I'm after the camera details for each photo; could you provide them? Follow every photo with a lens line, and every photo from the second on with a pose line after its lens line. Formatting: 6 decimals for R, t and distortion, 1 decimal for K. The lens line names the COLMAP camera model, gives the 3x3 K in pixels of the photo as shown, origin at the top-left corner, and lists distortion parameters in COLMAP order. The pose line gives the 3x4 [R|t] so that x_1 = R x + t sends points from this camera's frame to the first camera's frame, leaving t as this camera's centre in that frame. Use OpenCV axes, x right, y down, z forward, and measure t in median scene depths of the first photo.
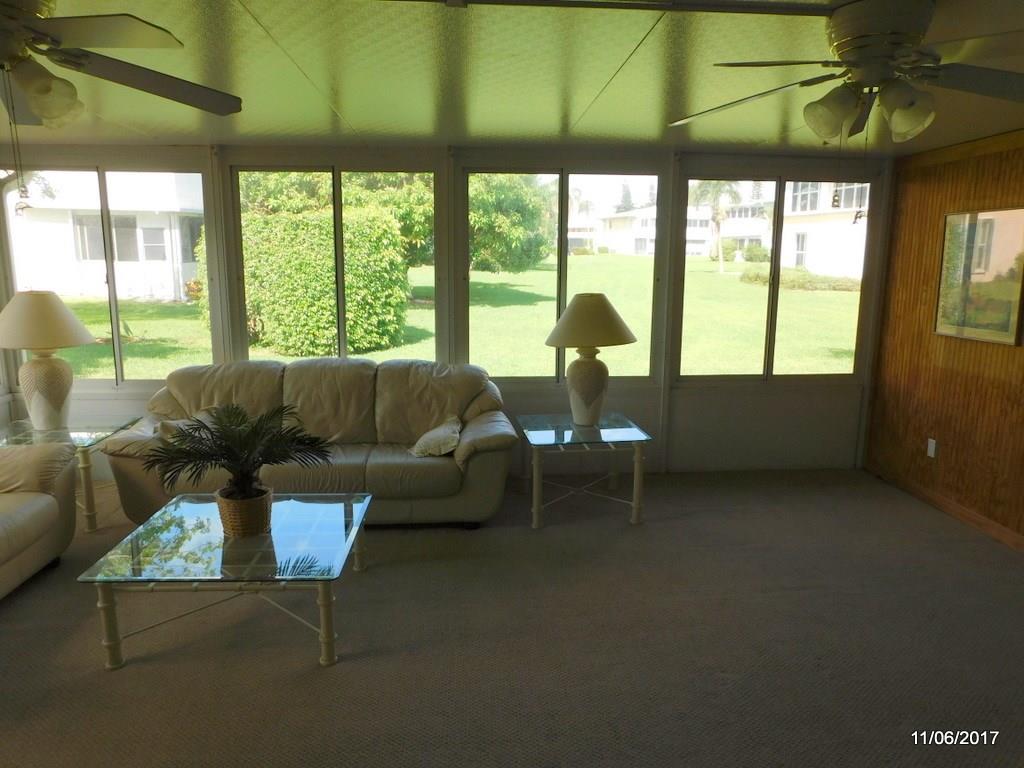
lens RADIAL K [[704.3, 0, 515.4], [0, 704.3, 383.0], [0, 0, 1]] dist [-0.075971, 0.064243]
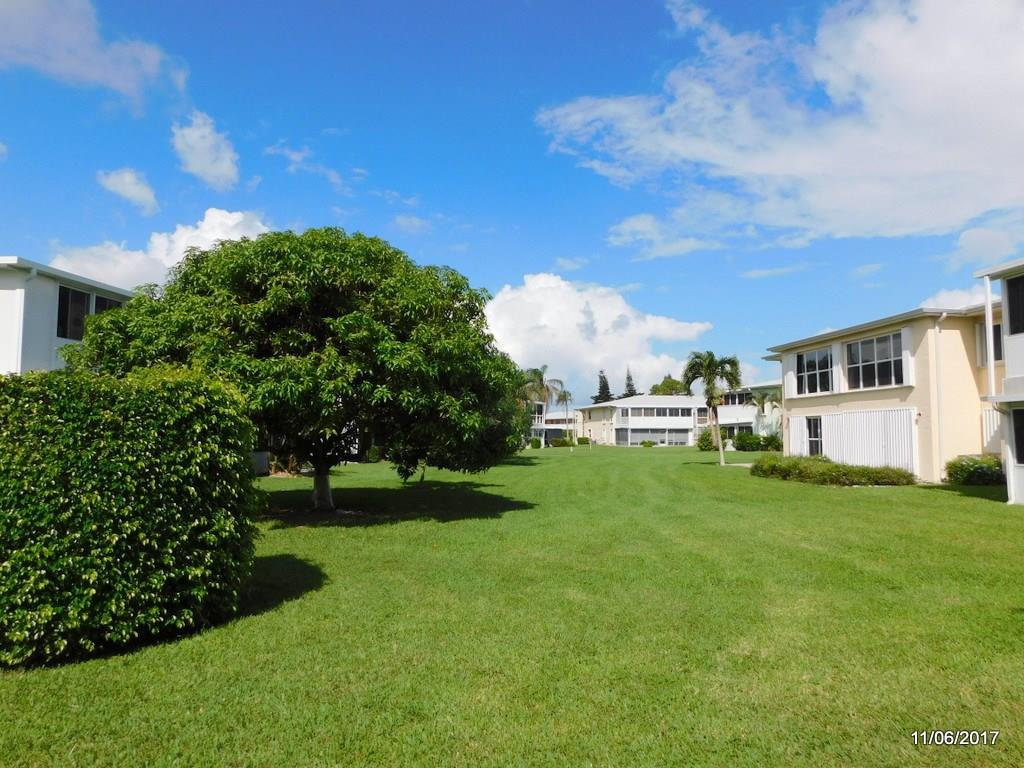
lens RADIAL K [[704.3, 0, 515.5], [0, 704.3, 377.4], [0, 0, 1]] dist [-0.075971, 0.064243]
pose [[0.999533, -0.007759, 0.029549, 0.046749], [0.015597, 0.961264, -0.275187, -0.095721], [-0.026269, 0.275520, 0.960936, 0.509813]]
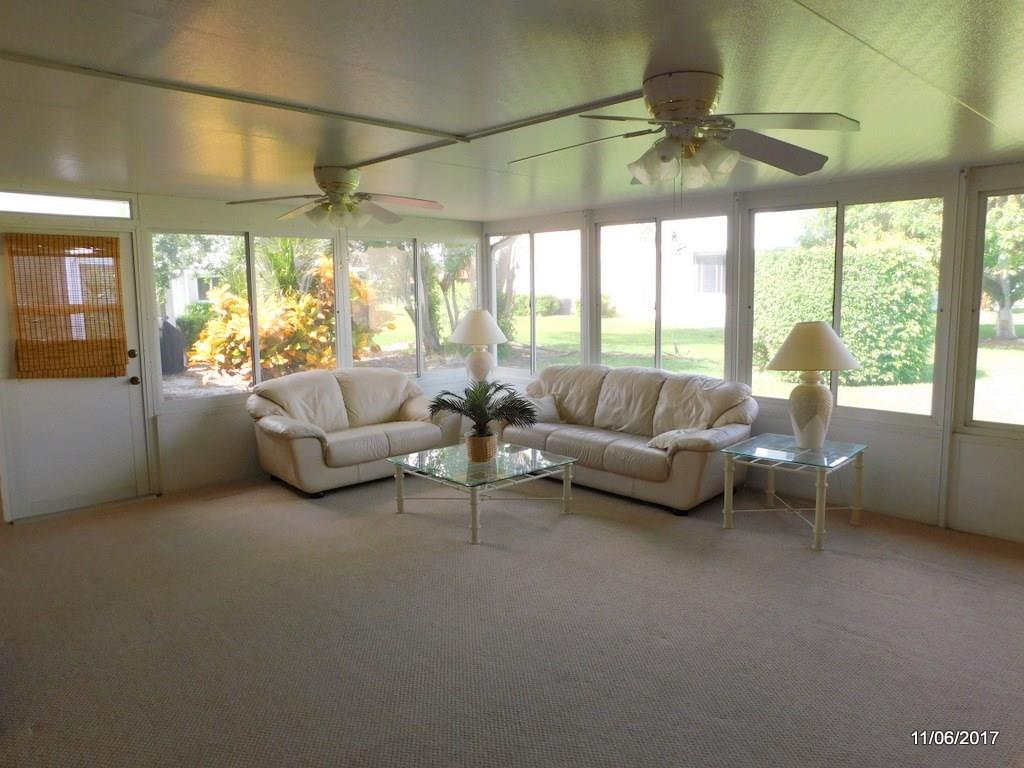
lens RADIAL K [[704.3, 0, 515.7], [0, 704.3, 382.4], [0, 0, 1]] dist [-0.075971, 0.064243]
pose [[0.627944, 0.090395, -0.772991, 0.251580], [-0.127871, 0.991717, 0.012096, 0.002448], [0.767682, 0.091248, 0.634301, 0.007055]]
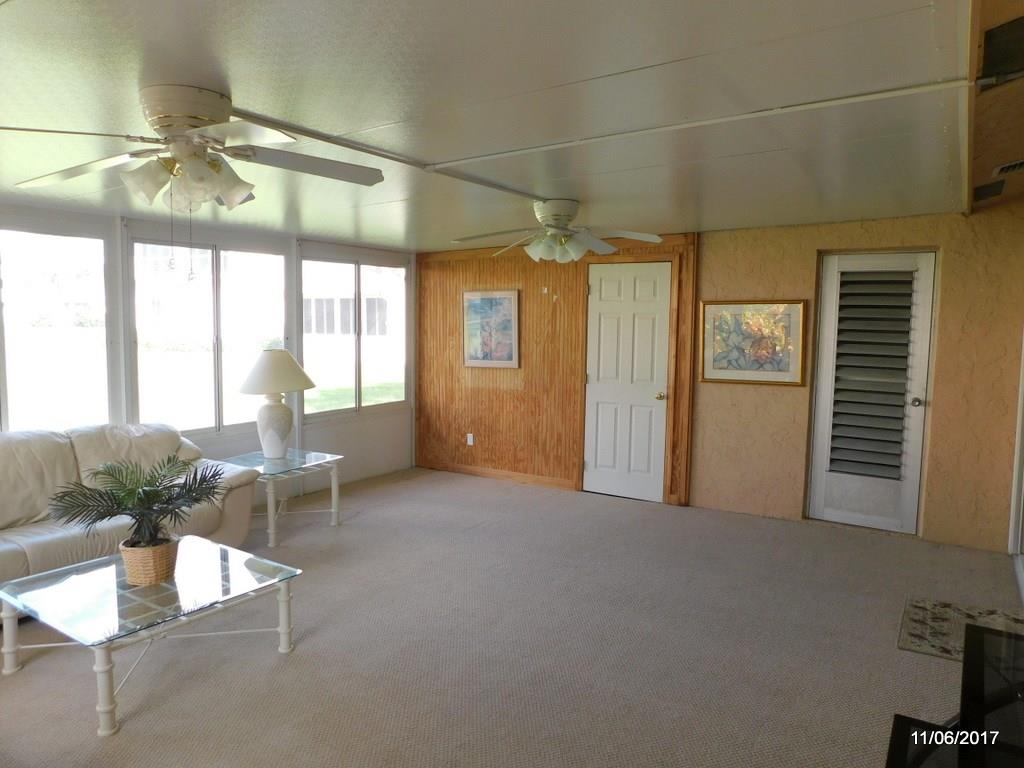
lens RADIAL K [[704.3, 0, 504.5], [0, 704.3, 388.7], [0, 0, 1]] dist [-0.075971, 0.064243]
pose [[0.617449, -0.077938, 0.782740, -0.240590], [0.139286, 0.990188, -0.011279, 0.003977], [-0.774181, 0.115989, 0.622246, -0.026246]]
